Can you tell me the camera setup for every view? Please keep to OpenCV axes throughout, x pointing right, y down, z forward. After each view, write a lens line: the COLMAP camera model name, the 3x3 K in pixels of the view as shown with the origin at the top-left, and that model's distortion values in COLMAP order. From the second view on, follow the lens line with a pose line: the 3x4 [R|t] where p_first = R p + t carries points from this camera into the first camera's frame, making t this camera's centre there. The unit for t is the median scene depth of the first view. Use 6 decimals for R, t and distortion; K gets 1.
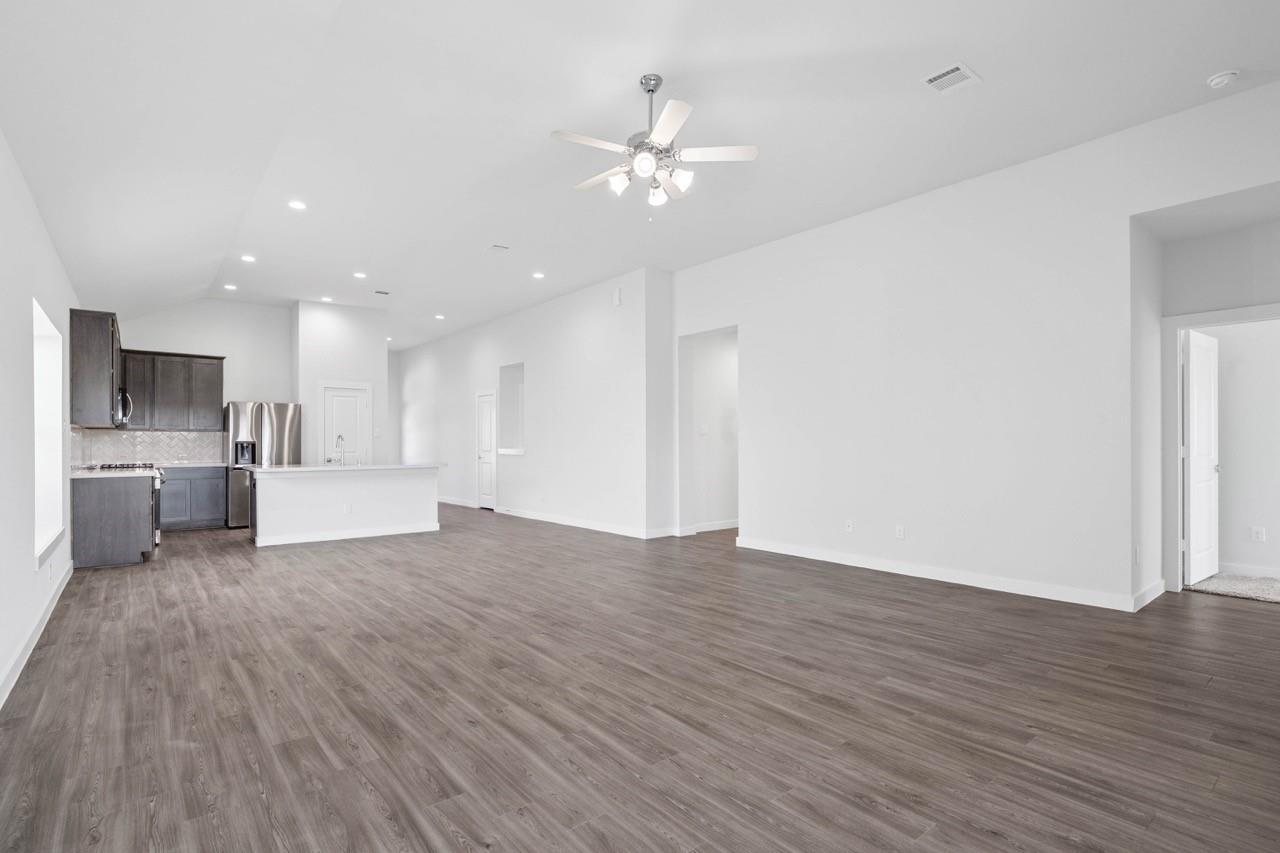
lens RADIAL K [[607.2, 0, 607.2], [0, 607.2, 438.0], [0, 0, 1]] dist [-0.012761, 0.005455]
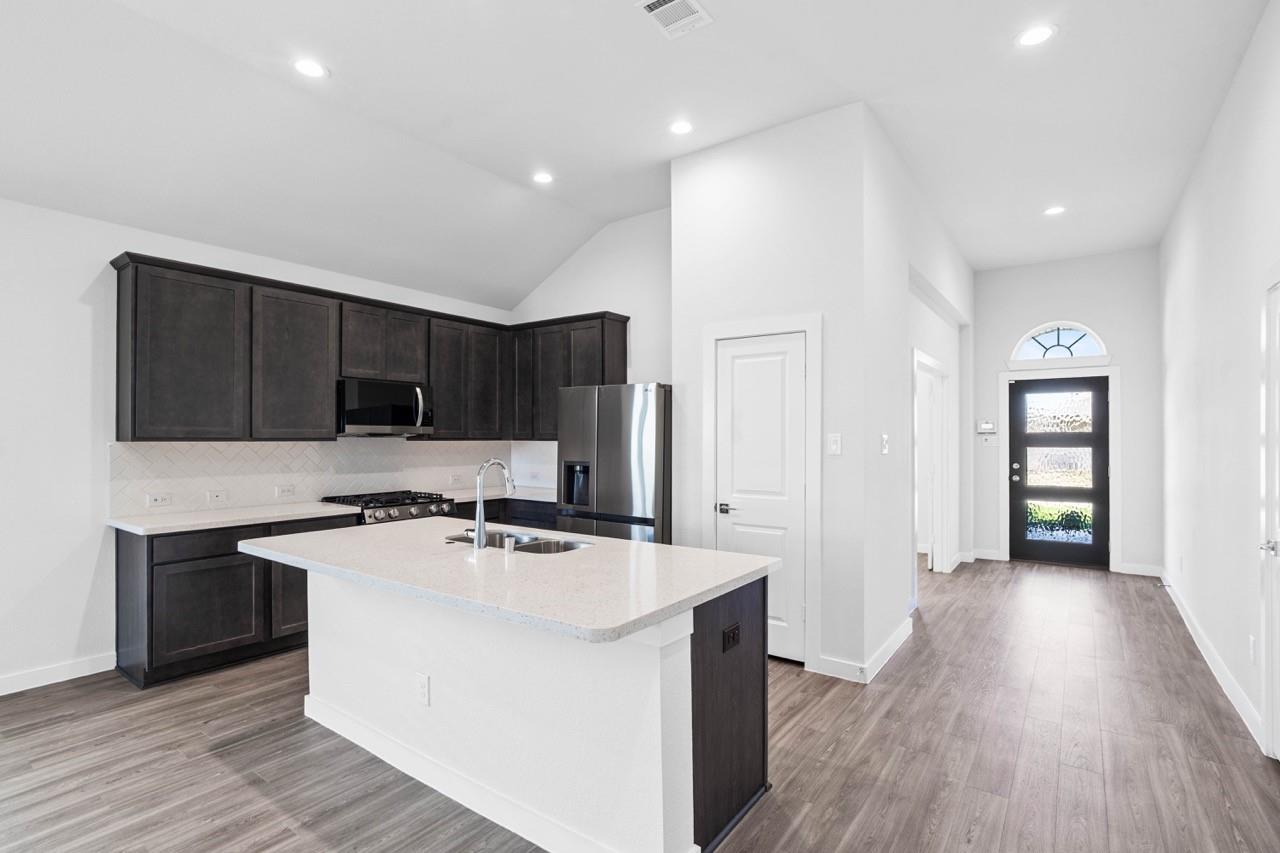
lens RADIAL K [[607.2, 0, 635.0], [0, 607.2, 436.7], [0, 0, 1]] dist [-0.012761, 0.005455]
pose [[0.285957, 0.003338, -0.958237, -0.074360], [0.006824, 0.999961, 0.005519, -0.018735], [0.958218, -0.008117, 0.285923, 0.916510]]
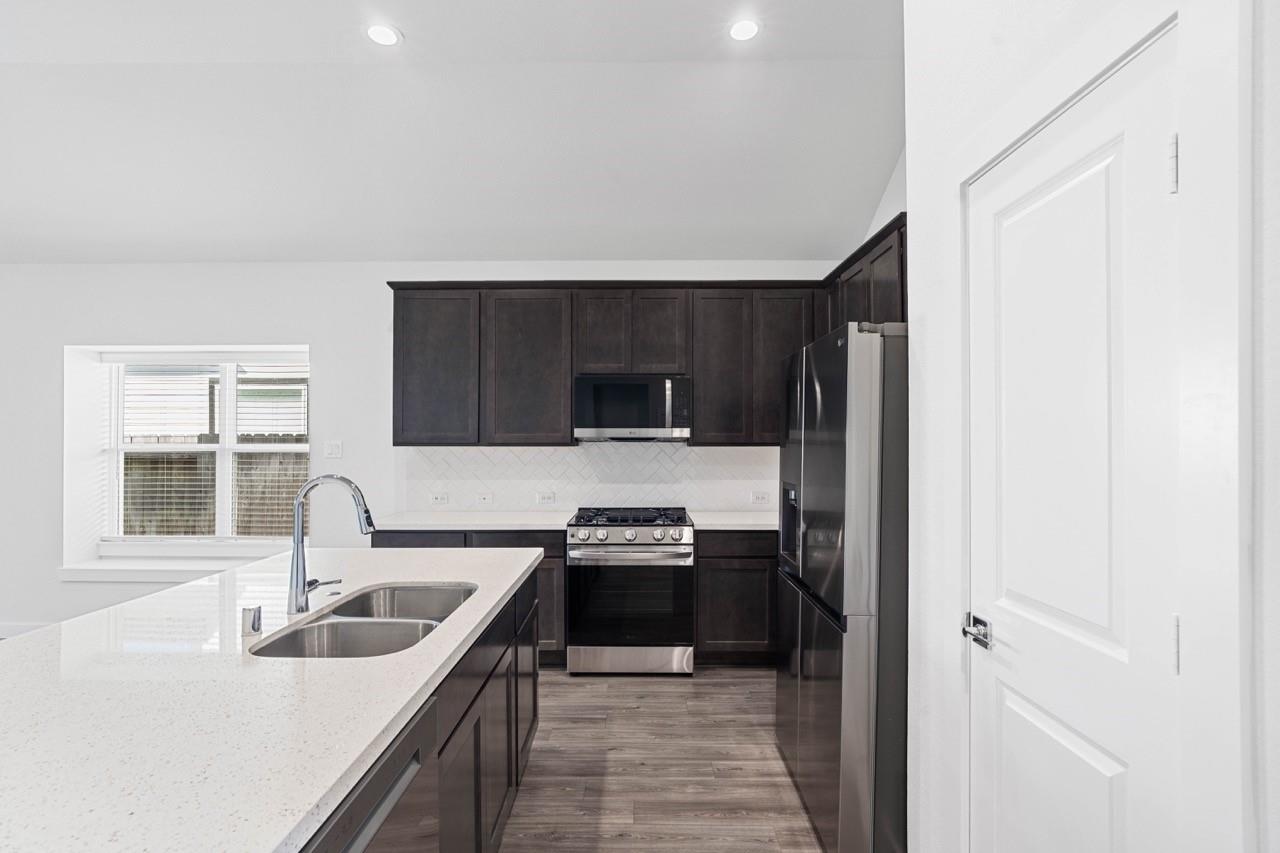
lens RADIAL K [[607.2, 0, 633.4], [0, 607.2, 440.3], [0, 0, 1]] dist [-0.012761, 0.005455]
pose [[-0.615346, 0.000164, -0.788257, -0.313078], [0.009790, 0.999924, -0.007434, -0.014561], [0.788196, -0.012292, -0.615301, 1.150938]]
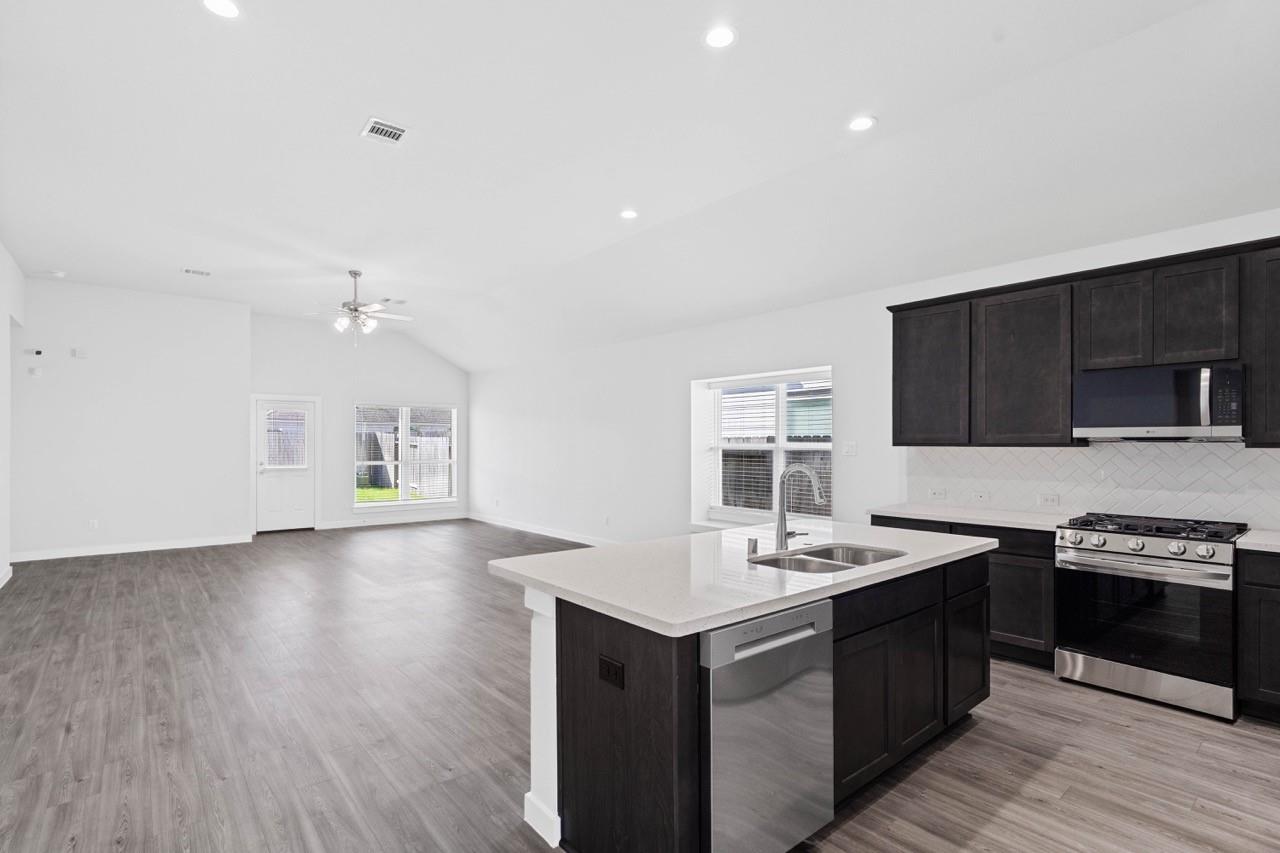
lens RADIAL K [[607.2, 0, 639.3], [0, 607.2, 441.4], [0, 0, 1]] dist [-0.012761, 0.005455]
pose [[-0.998889, 0.003592, -0.046997, -0.312163], [0.004085, 0.999938, -0.010393, -0.014423], [0.046957, -0.010574, -0.998841, 1.259097]]
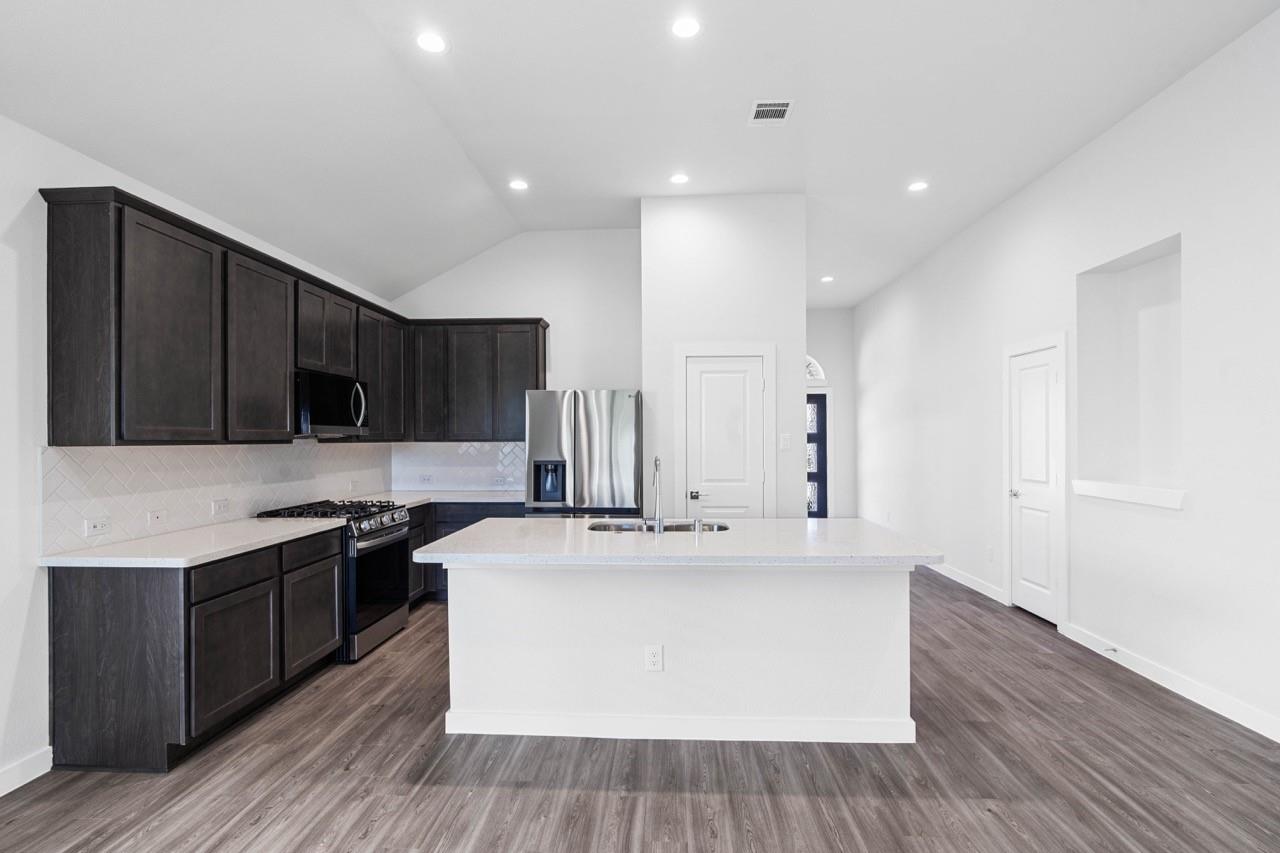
lens RADIAL K [[607.2, 0, 638.7], [0, 607.2, 436.5], [0, 0, 1]] dist [-0.012761, 0.005455]
pose [[0.758846, -0.001026, -0.651269, -0.173326], [0.007671, 0.999943, 0.007363, -0.020420], [0.651225, -0.010583, 0.758811, 0.641201]]
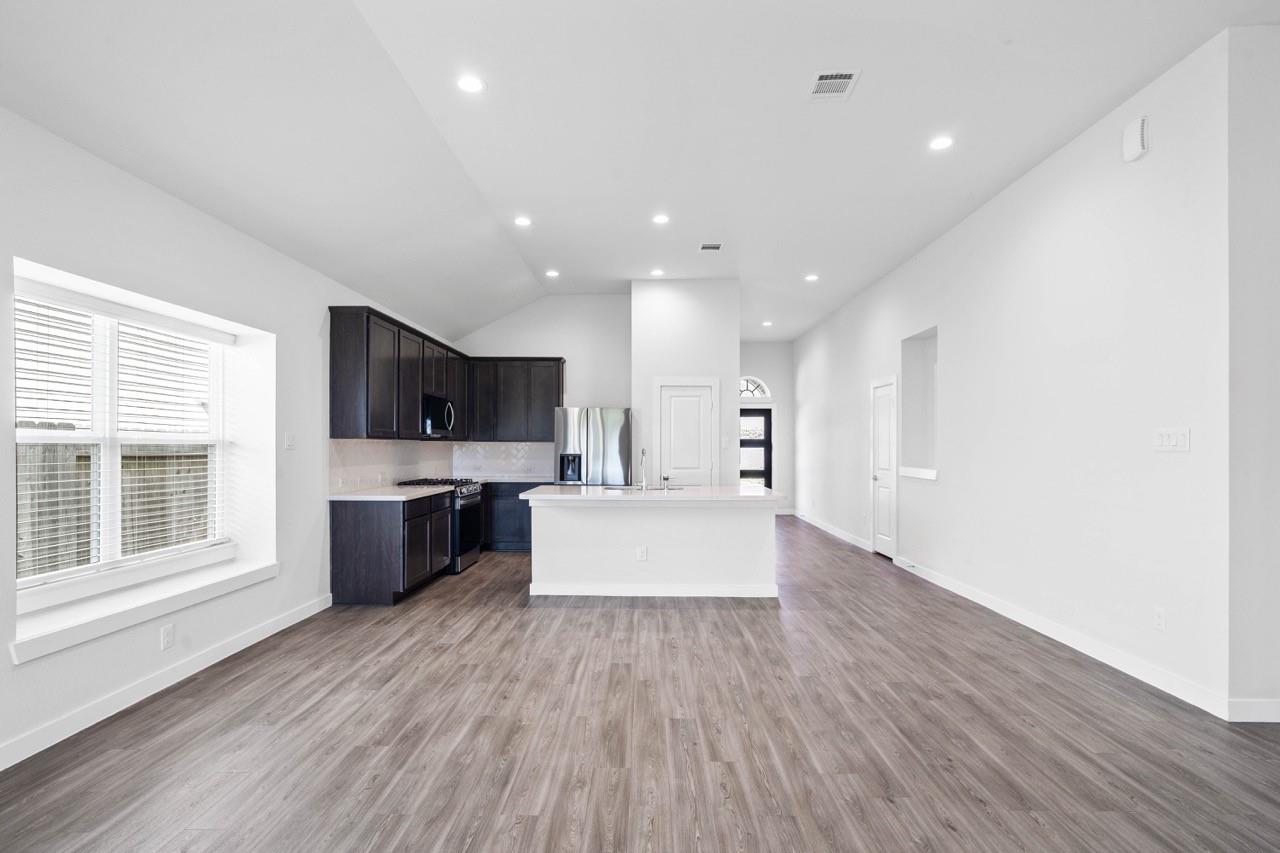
lens RADIAL K [[607.2, 0, 636.8], [0, 607.2, 443.9], [0, 0, 1]] dist [-0.012761, 0.005455]
pose [[0.780872, 0.003265, -0.624682, 0.007034], [0.000577, 0.999982, 0.005947, -0.013692], [0.624690, -0.005004, 0.780856, 0.400542]]
